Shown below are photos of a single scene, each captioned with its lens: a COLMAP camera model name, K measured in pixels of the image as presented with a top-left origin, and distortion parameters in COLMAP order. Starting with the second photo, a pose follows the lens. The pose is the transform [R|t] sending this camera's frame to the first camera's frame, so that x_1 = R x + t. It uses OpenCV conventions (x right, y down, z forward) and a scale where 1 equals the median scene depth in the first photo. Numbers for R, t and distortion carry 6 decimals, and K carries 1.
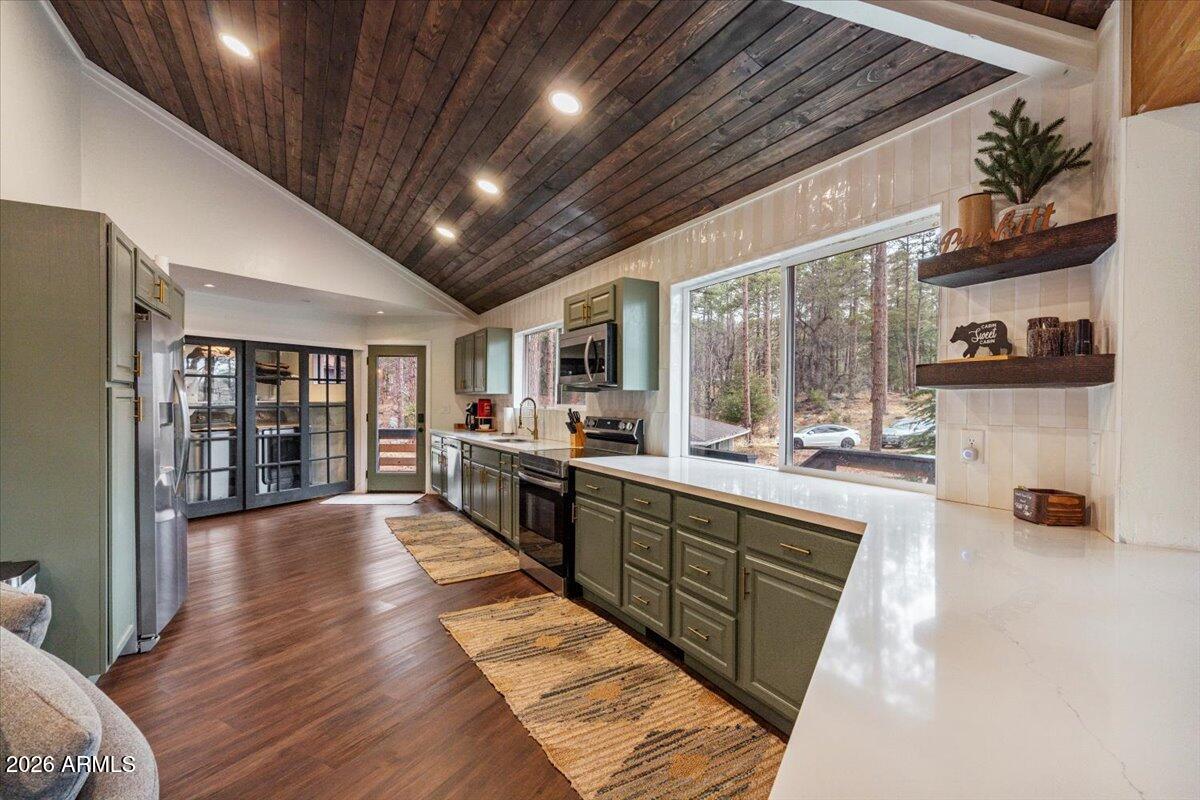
lens RADIAL K [[541.1, 0, 577.3], [0, 541.1, 403.5], [0, 0, 1]] dist [0.004162, -0.000560]
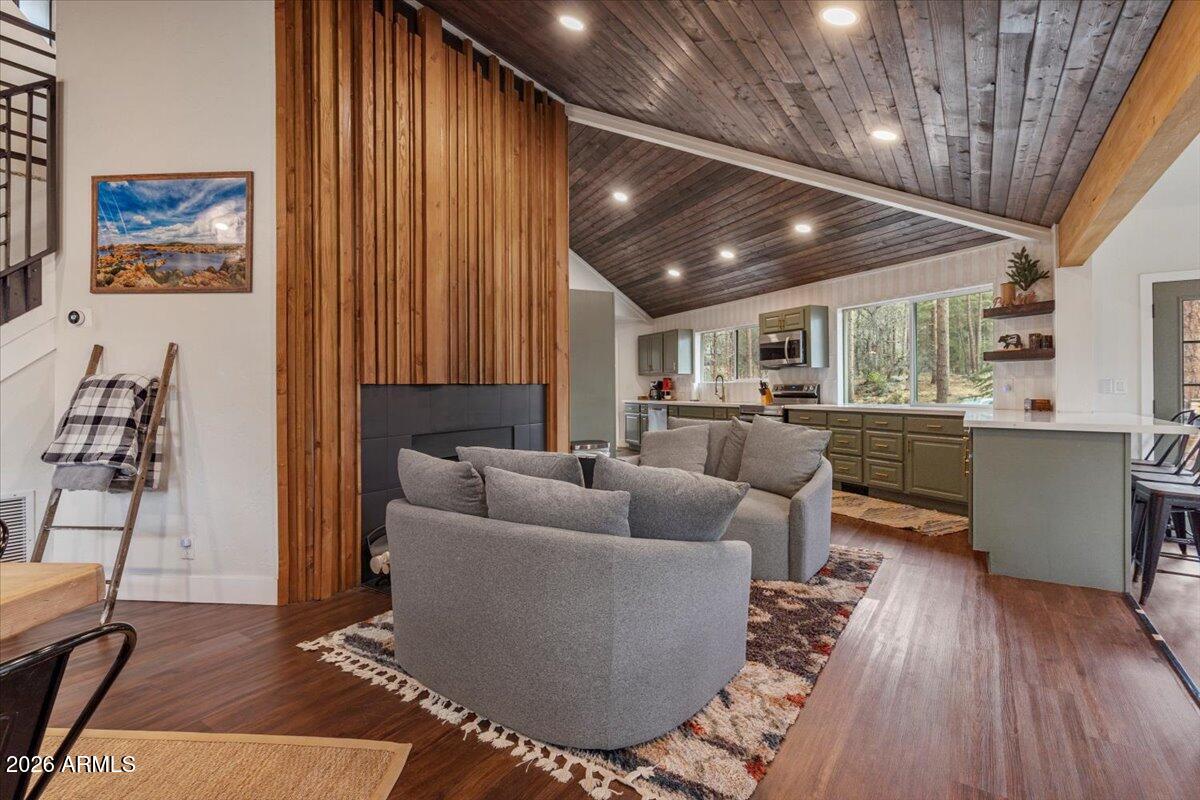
lens RADIAL K [[556.2, 0, 570.5], [0, 556.2, 385.0], [0, 0, 1]] dist [-0.000603, 0.001824]
pose [[0.997132, -0.013450, -0.074475, -0.547959], [0.012600, 0.999850, -0.011871, 0.043450], [0.074624, 0.010898, 0.997152, -0.858534]]
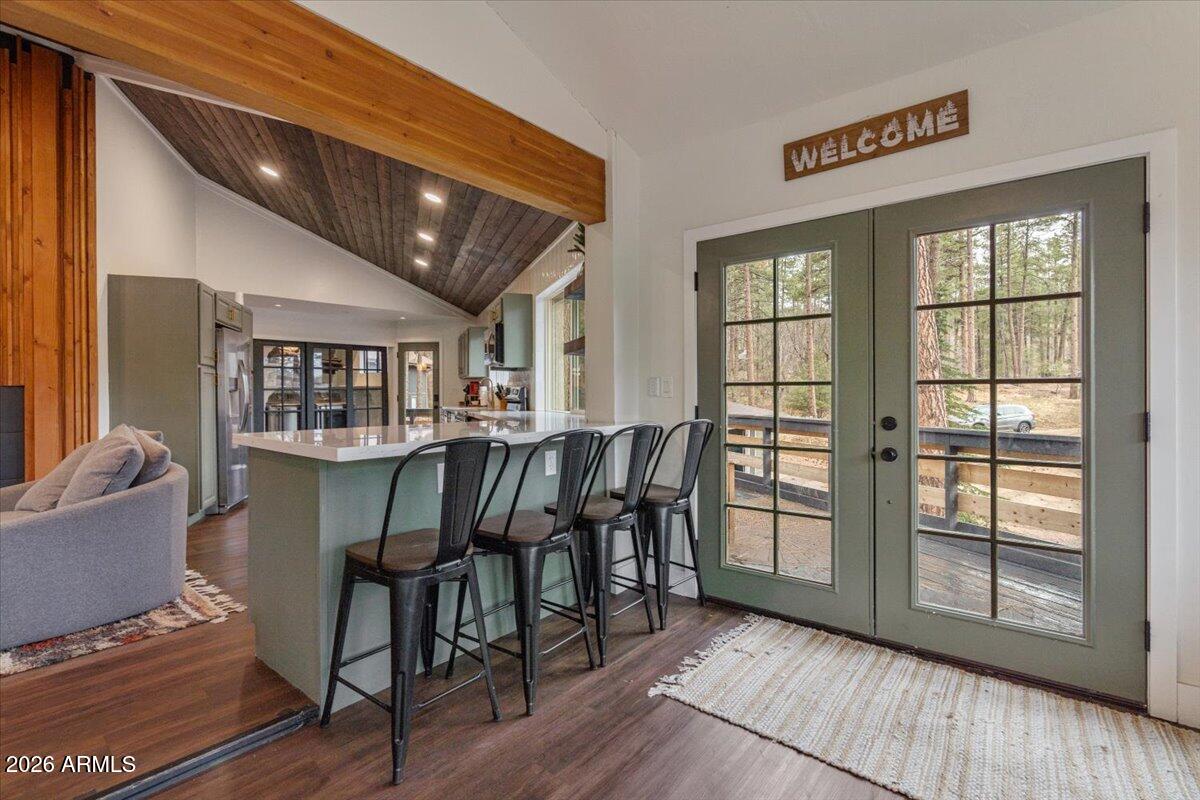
lens RADIAL K [[556.2, 0, 592.3], [0, 556.2, 395.2], [0, 0, 1]] dist [-0.000603, 0.001824]
pose [[0.987623, -0.011385, -0.156430, 0.550357], [0.010387, 0.999920, -0.007195, 0.064893], [0.156500, 0.005481, 0.987663, -0.491600]]
